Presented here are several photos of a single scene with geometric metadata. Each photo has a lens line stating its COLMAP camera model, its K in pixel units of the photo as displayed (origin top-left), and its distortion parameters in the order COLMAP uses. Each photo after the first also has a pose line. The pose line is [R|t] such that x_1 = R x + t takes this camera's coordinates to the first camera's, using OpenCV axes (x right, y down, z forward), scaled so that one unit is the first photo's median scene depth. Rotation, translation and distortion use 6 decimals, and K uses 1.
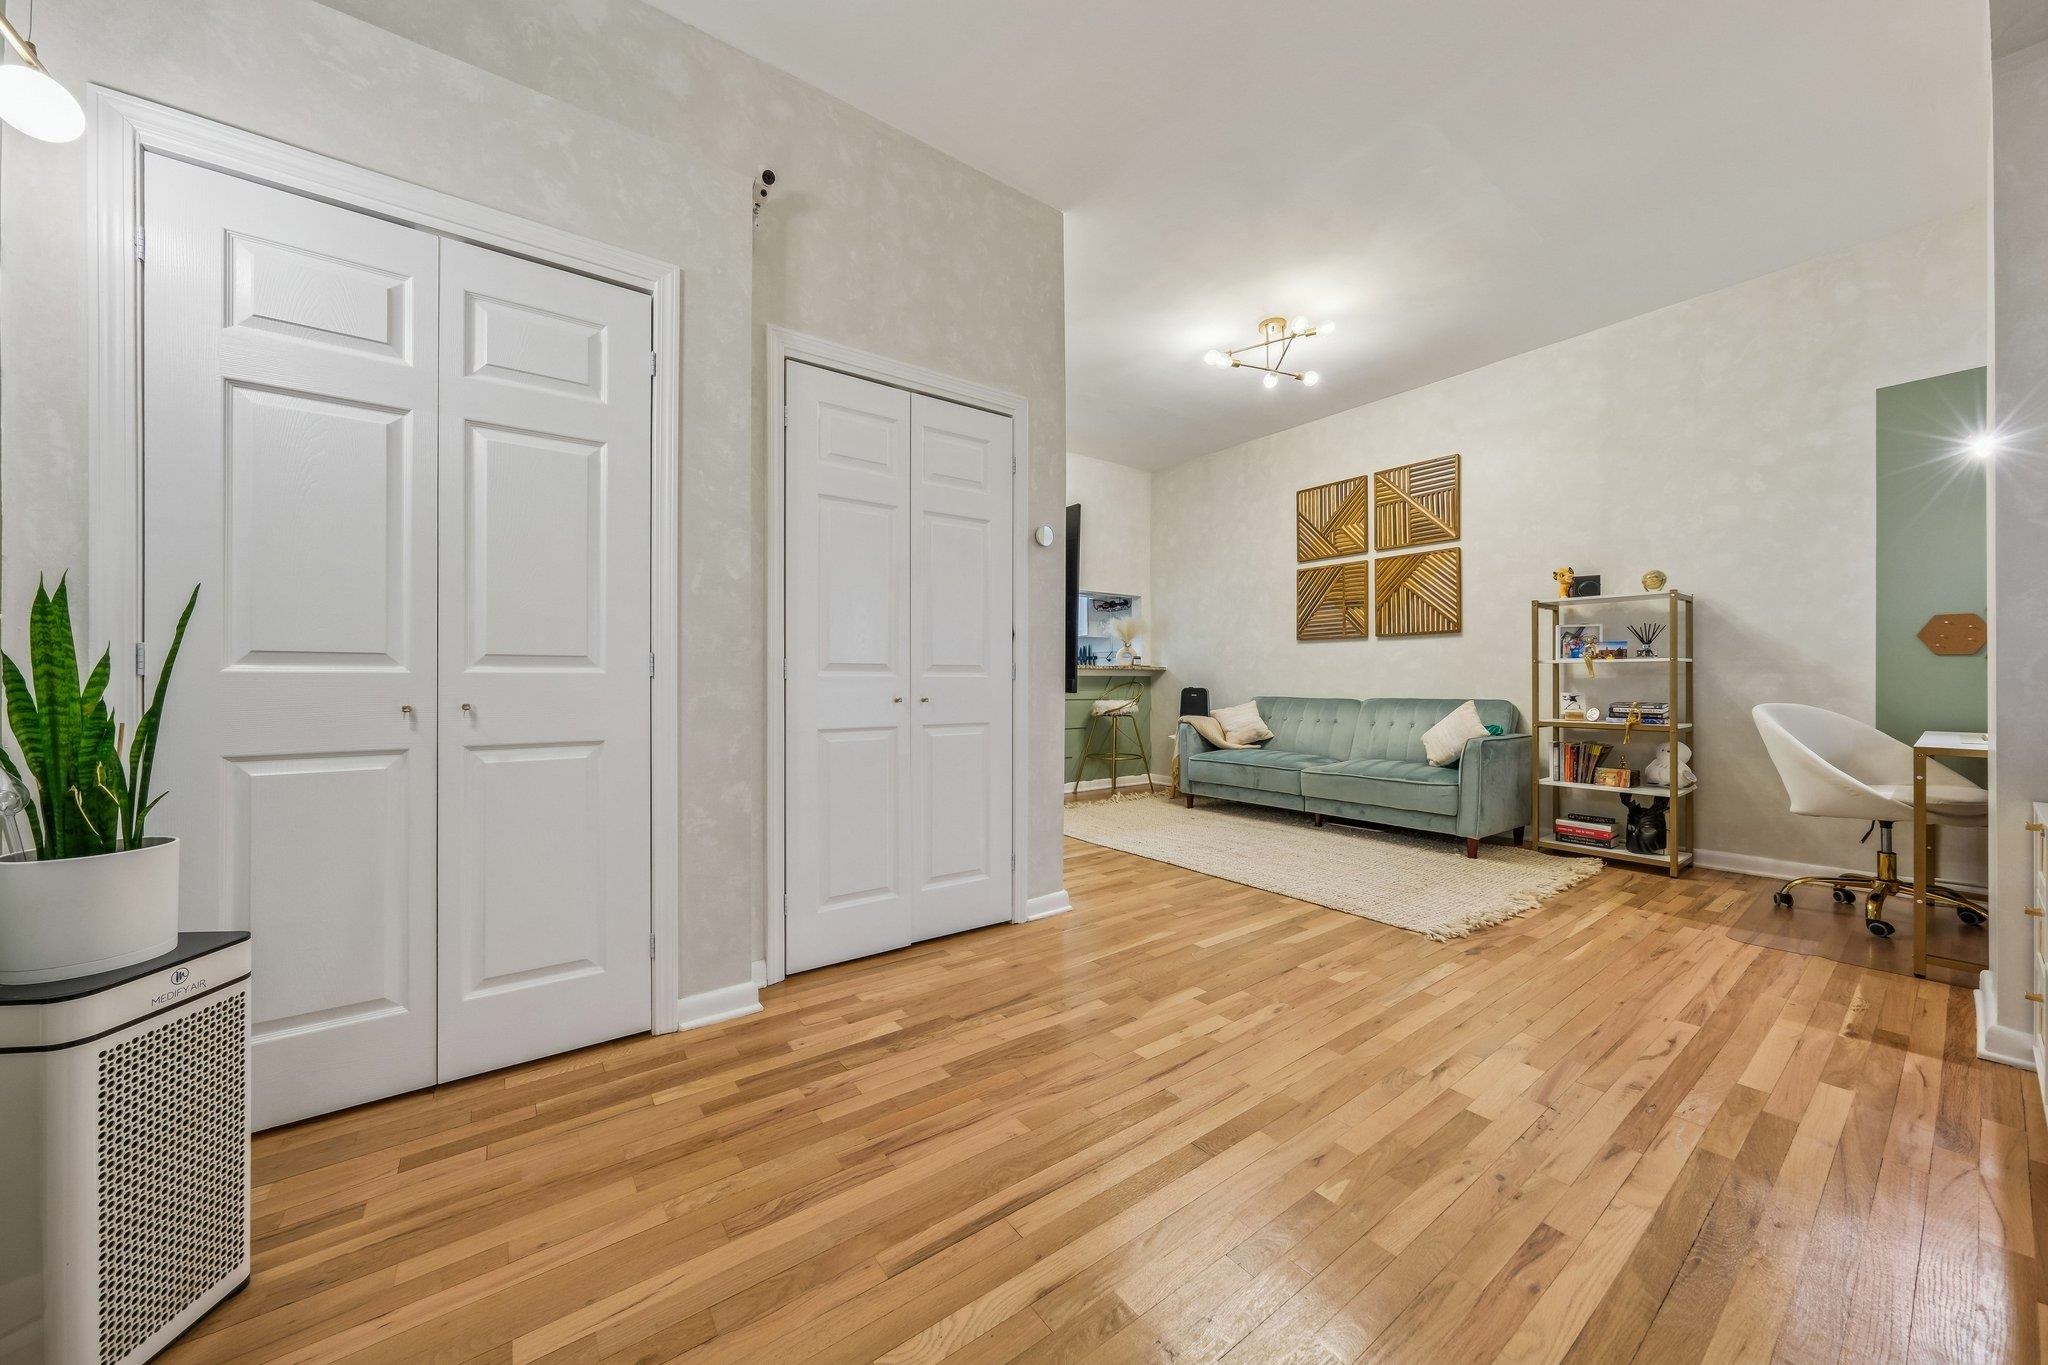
lens RADIAL K [[721.8, 0, 1024.0], [0, 721.8, 682.5], [0, 0, 1]] dist [0.009714, 0.000091]
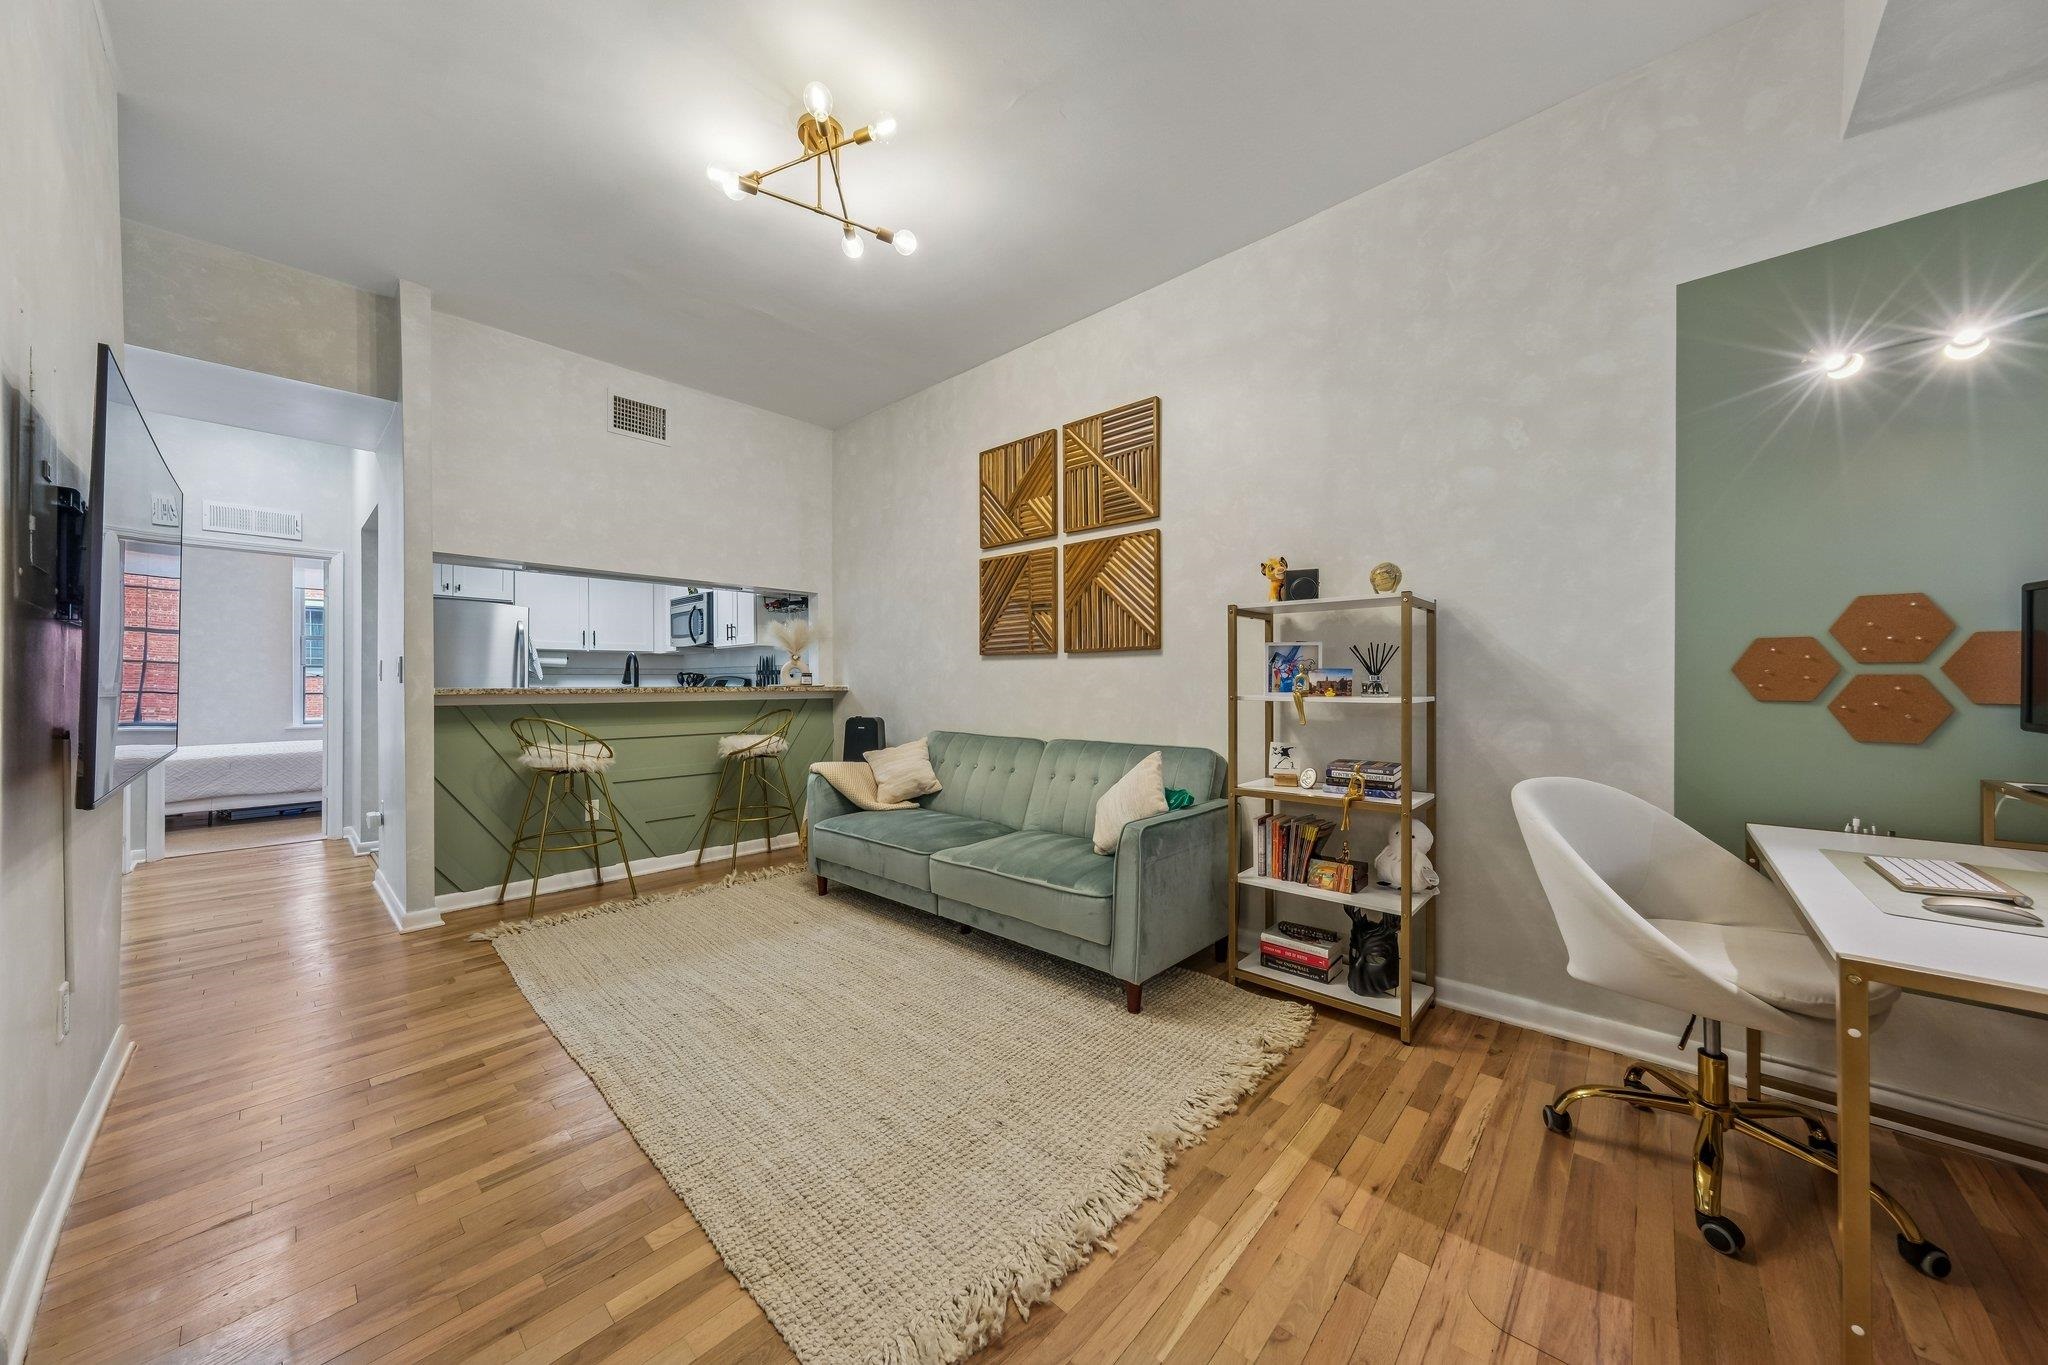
lens RADIAL K [[682.3, 0, 1023.9], [0, 682.3, 686.3], [0, 0, 1]] dist [-0.000190, 0.000244]
pose [[0.985113, -0.000698, 0.171909, 0.403504], [-0.000476, 0.999977, 0.006790, -0.042353], [-0.171910, -0.006771, 0.985089, 0.412532]]
